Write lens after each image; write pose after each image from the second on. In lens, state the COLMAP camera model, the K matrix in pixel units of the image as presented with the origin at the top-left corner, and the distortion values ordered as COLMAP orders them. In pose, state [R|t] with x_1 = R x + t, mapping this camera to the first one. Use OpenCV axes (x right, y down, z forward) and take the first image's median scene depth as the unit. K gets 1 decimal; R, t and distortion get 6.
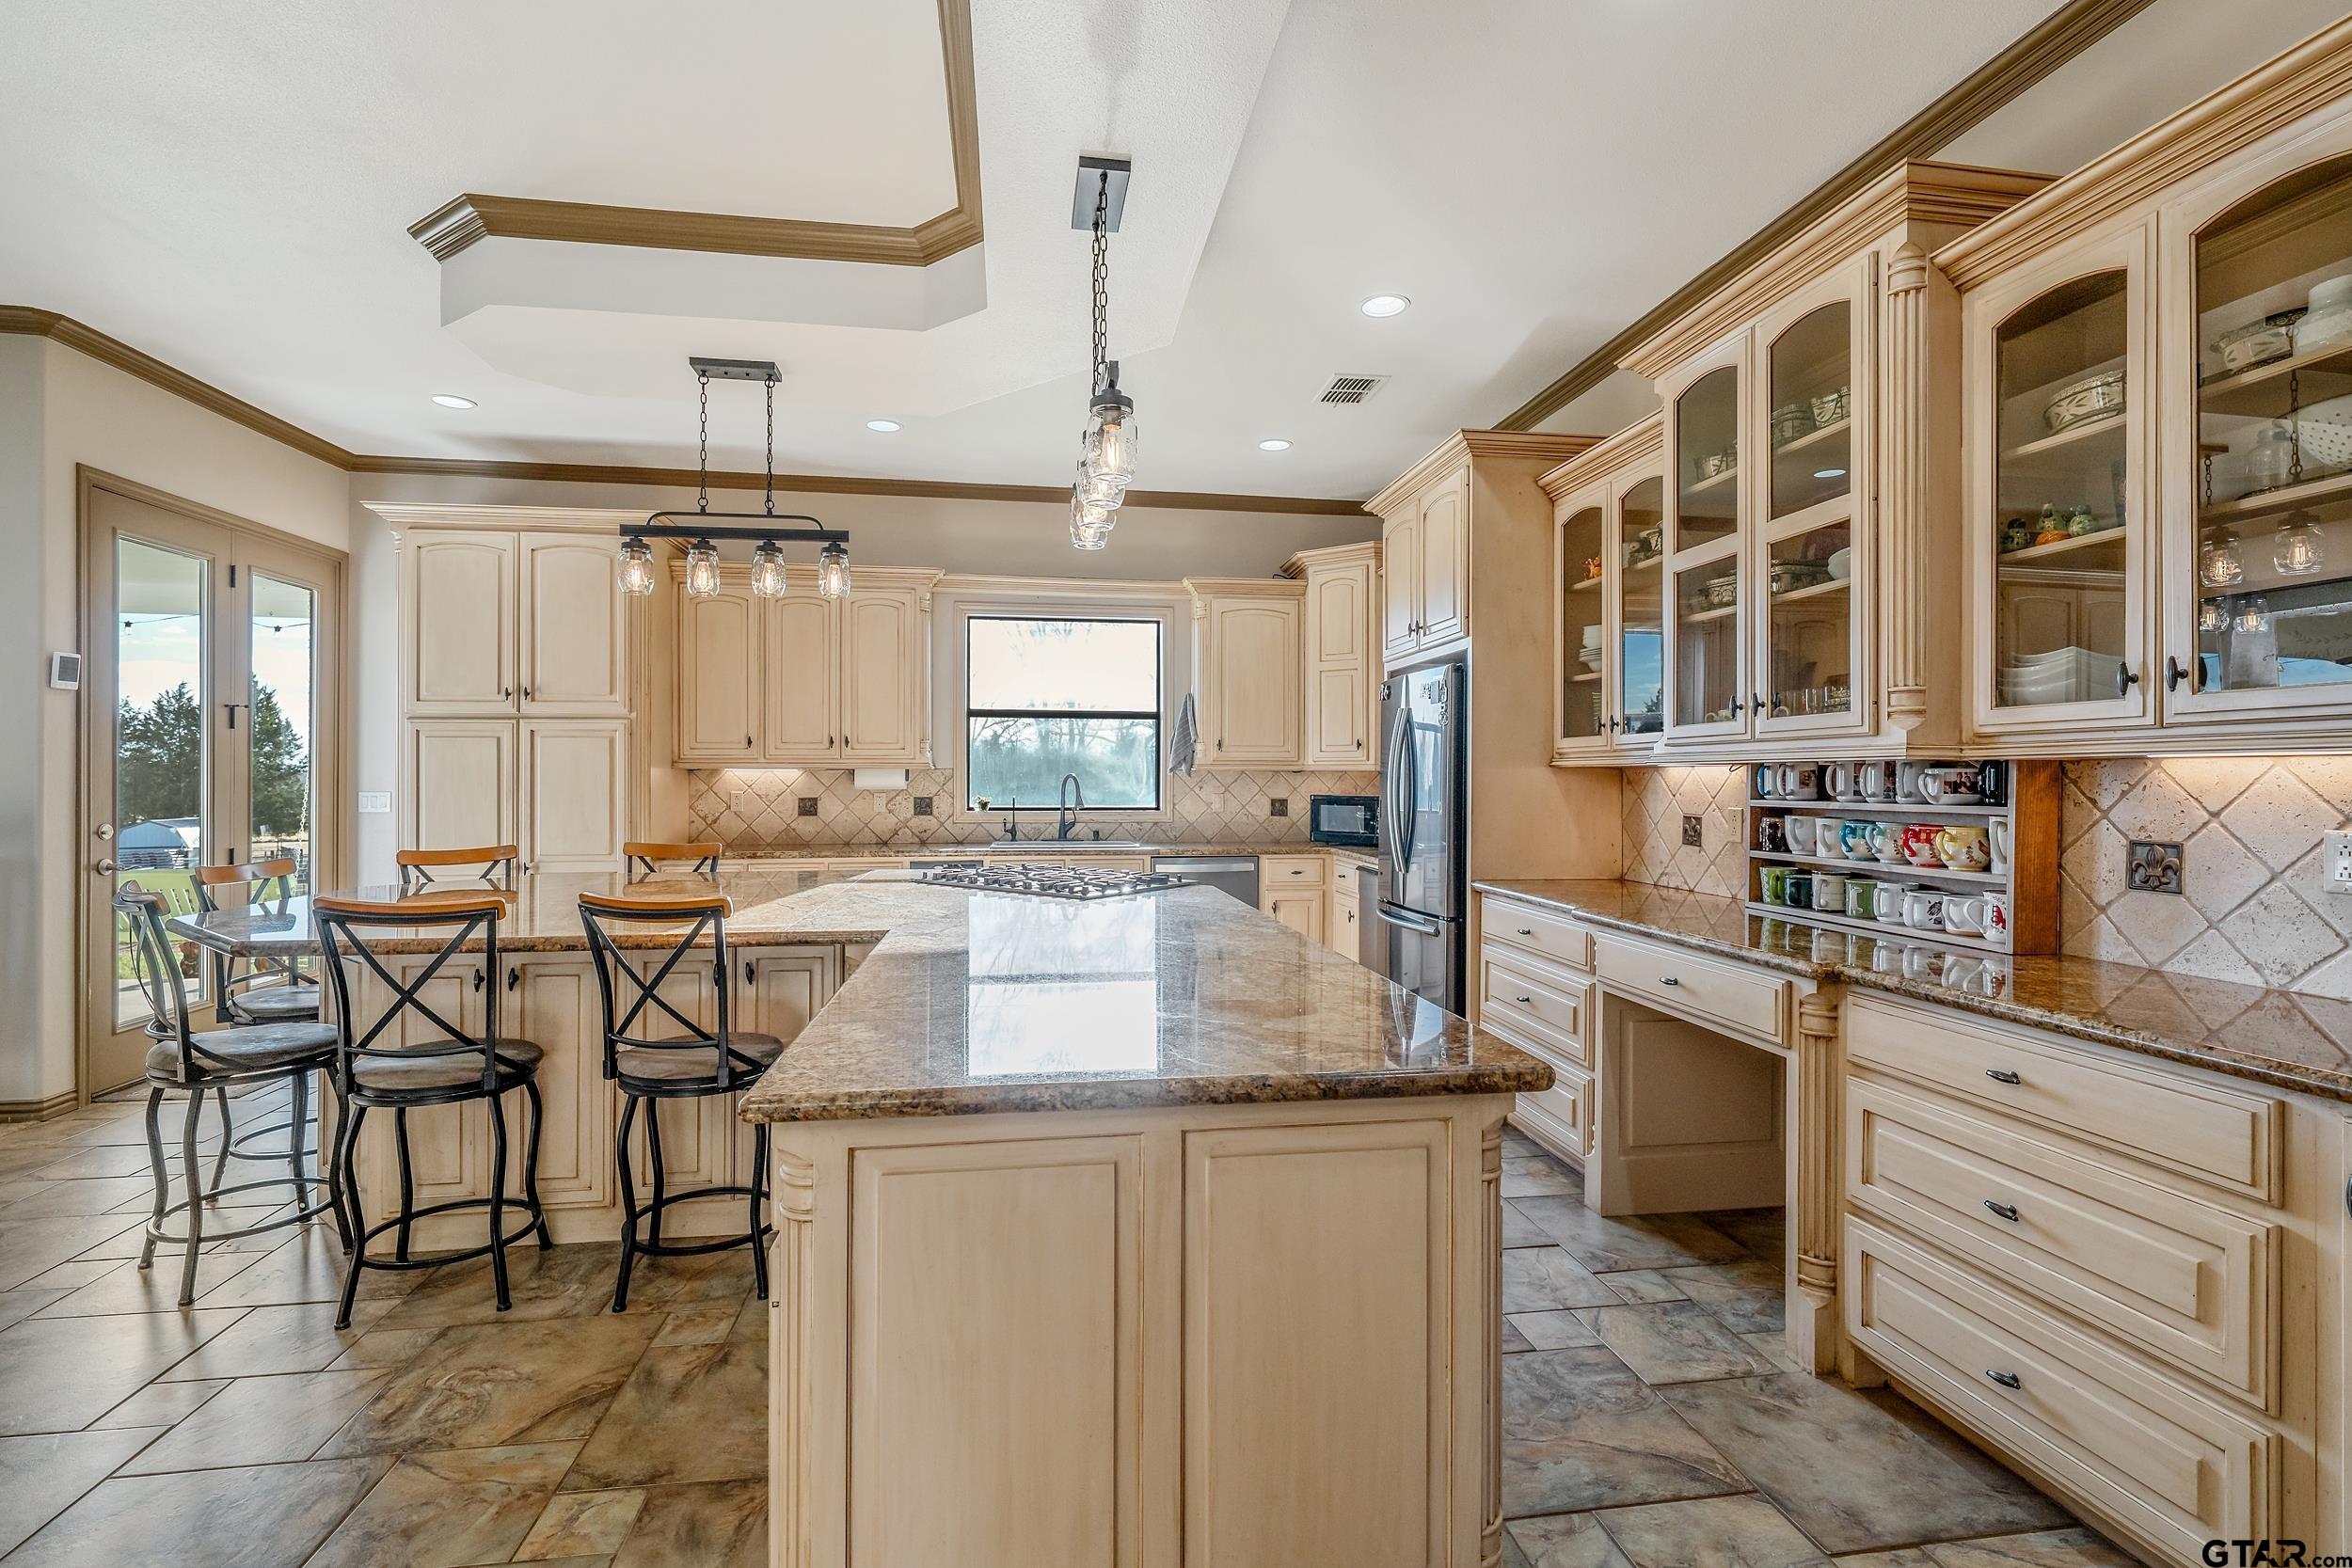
lens RADIAL K [[1043.5, 0, 1173.1], [0, 1043.5, 774.9], [0, 0, 1]] dist [0.000845, -0.000208]
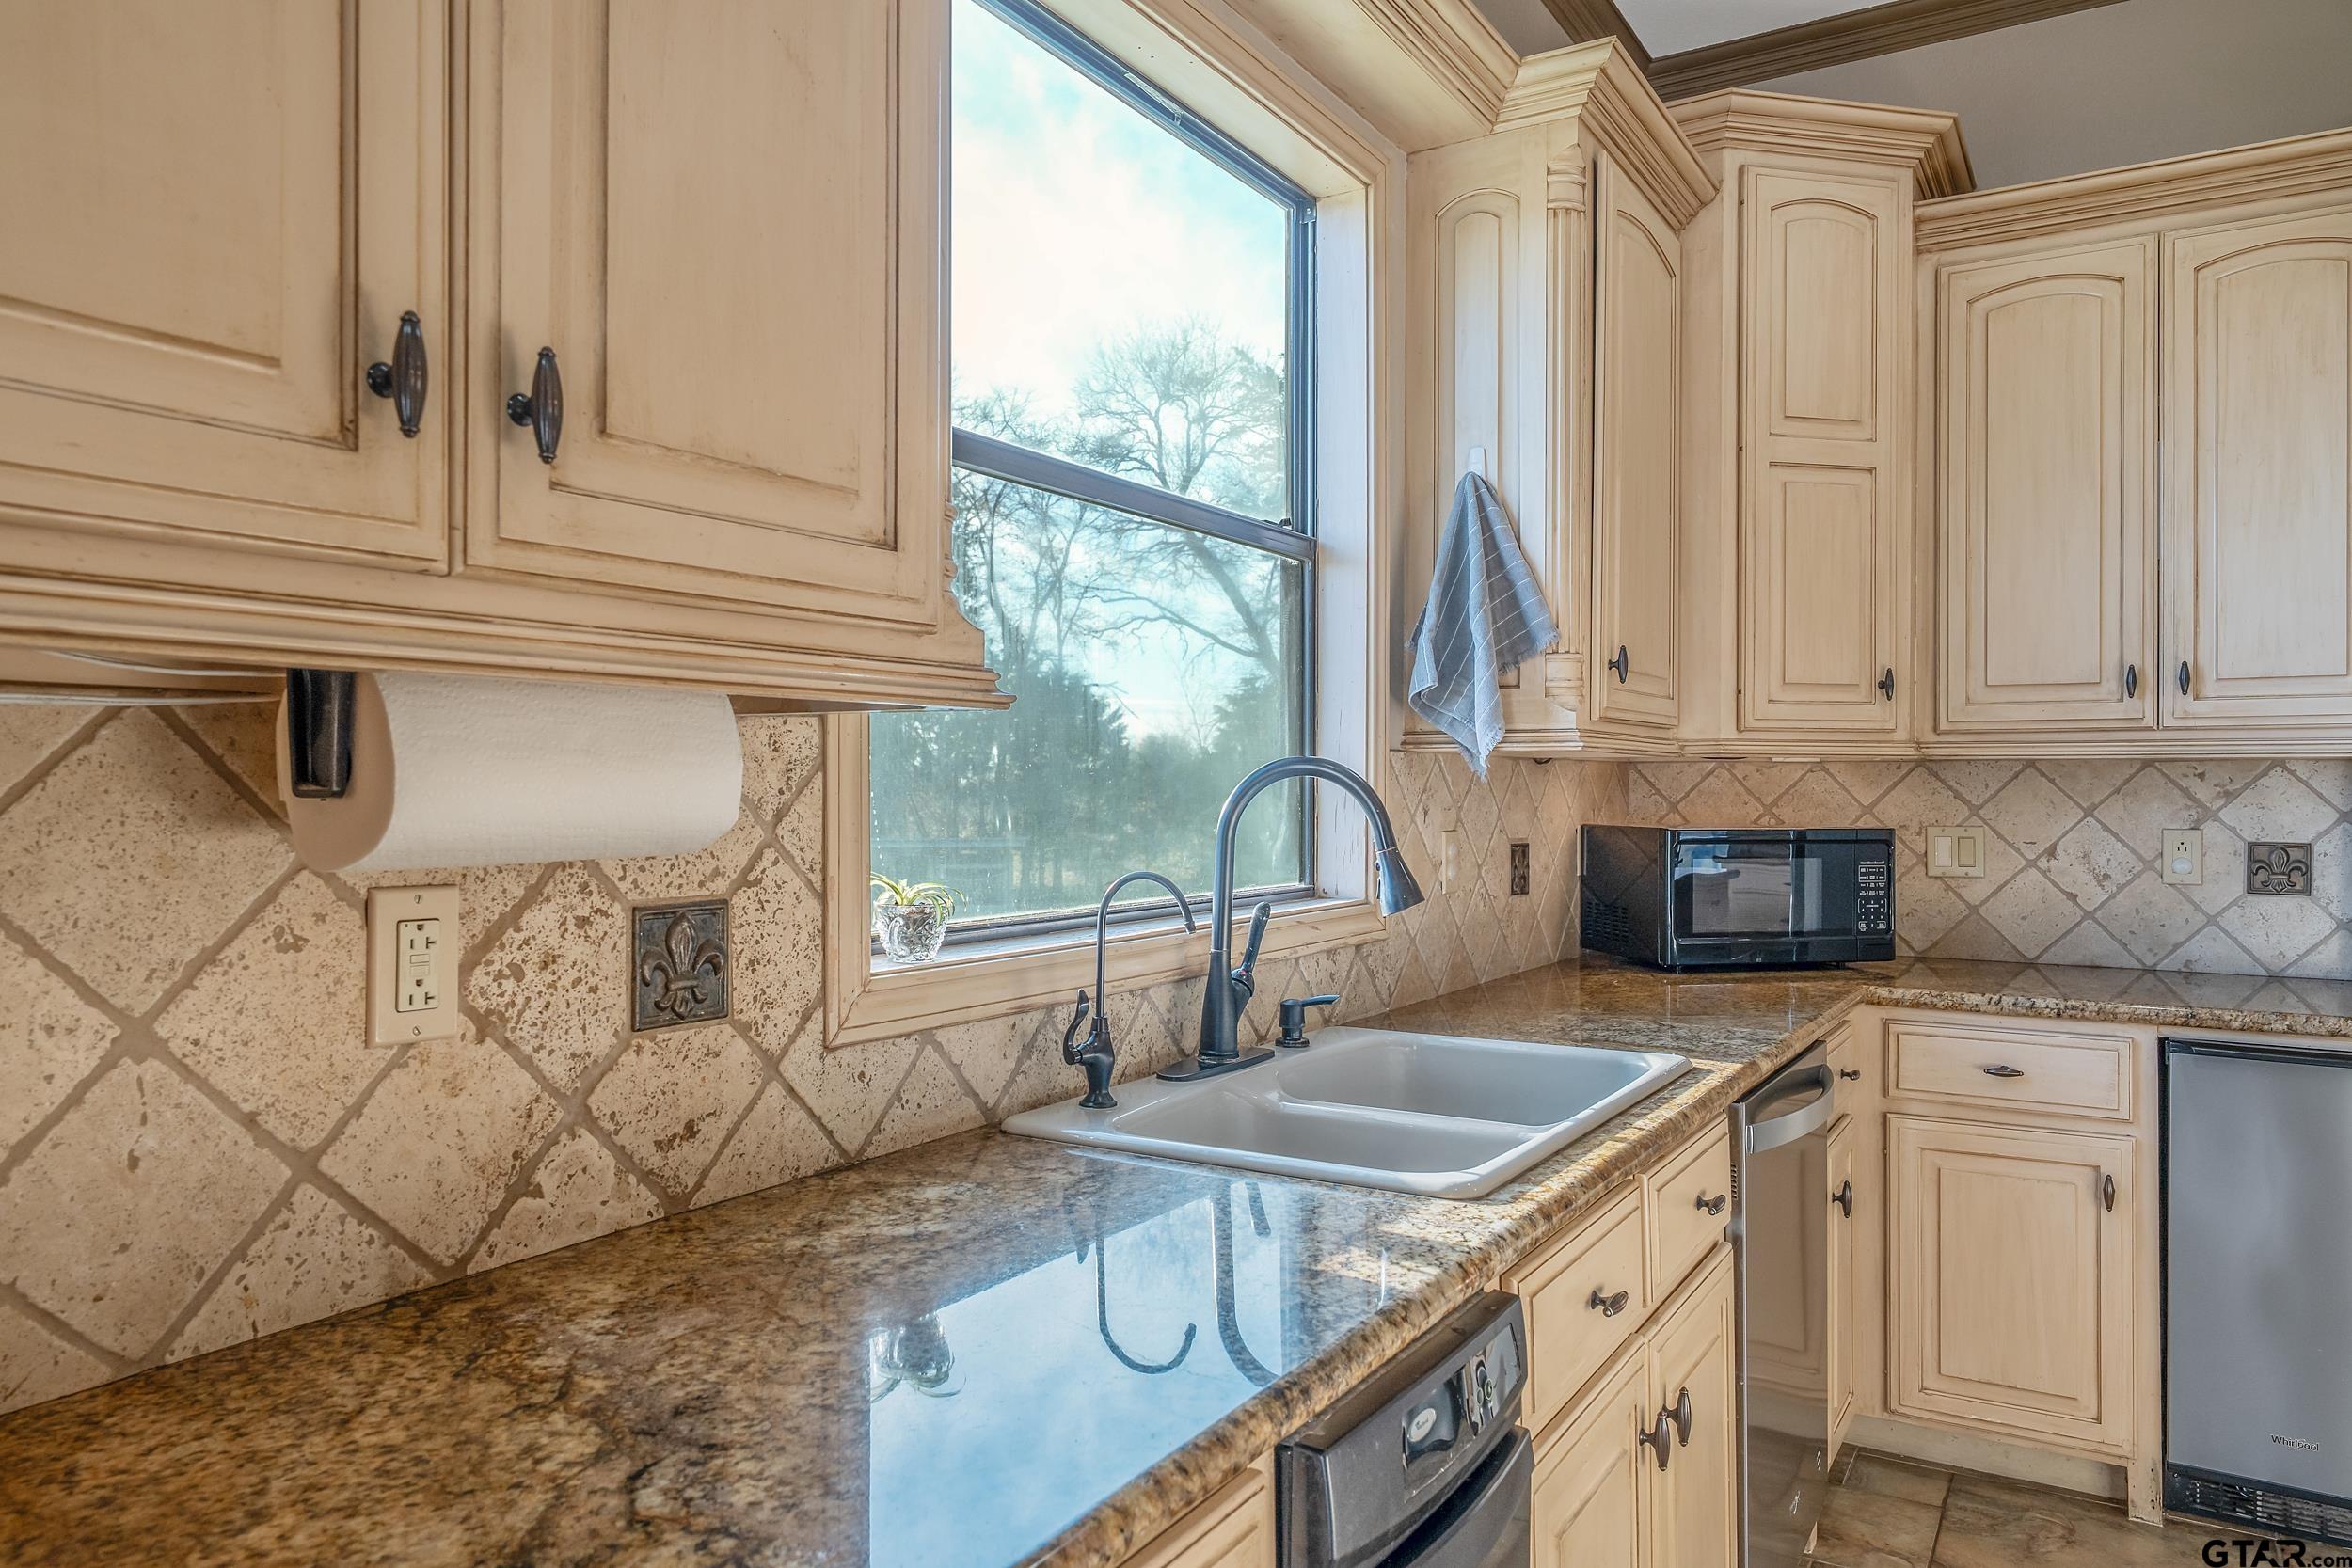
lens RADIAL K [[1571.9, 0, 1174.0], [0, 1571.9, 783.3], [0, 0, 1]] dist [-0.001746, -0.000677]
pose [[0.651082, 0.001149, 0.759007, -0.431145], [-0.002821, 0.999996, 0.000906, 0.005190], [-0.759003, -0.002732, 0.651082, 0.959985]]
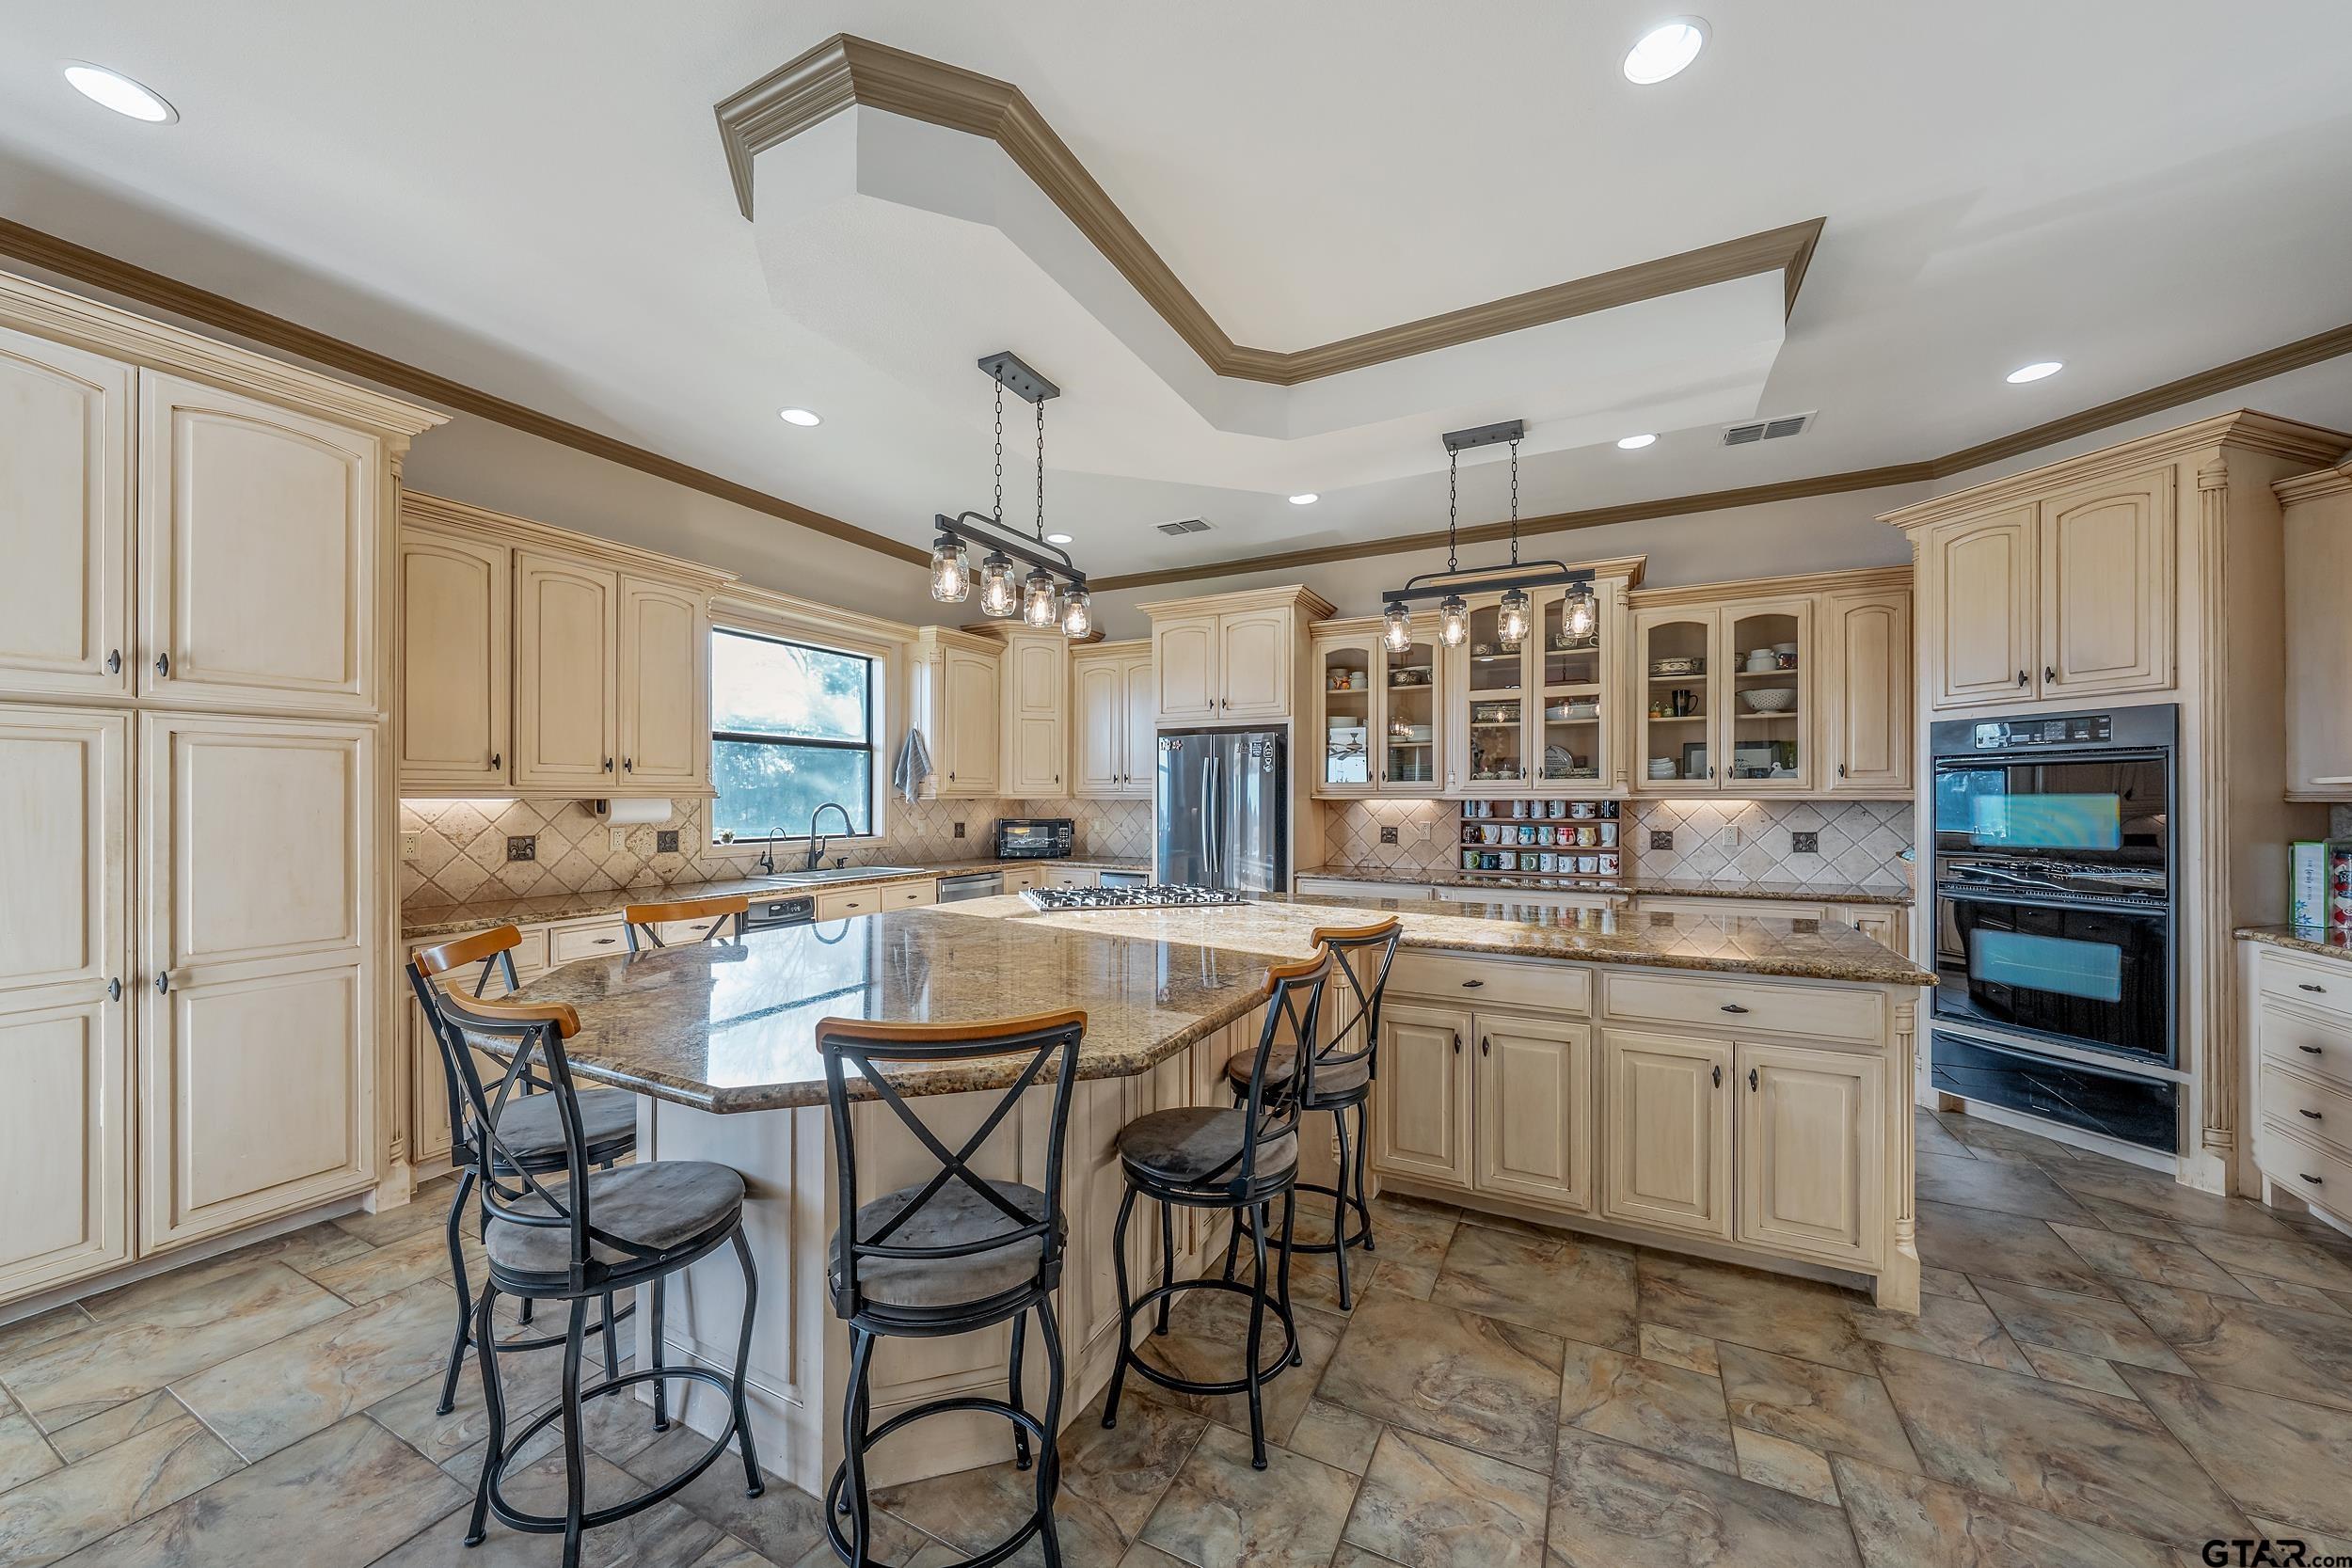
lens RADIAL K [[846.9, 0, 1175.3], [0, 846.9, 797.1], [0, 0, 1]] dist [-0.003595, -0.000233]
pose [[0.590879, 0.000144, 0.806760, -0.658987], [-0.002085, 0.999997, 0.001349, -0.009869], [-0.806758, -0.002479, 0.590877, 0.305747]]
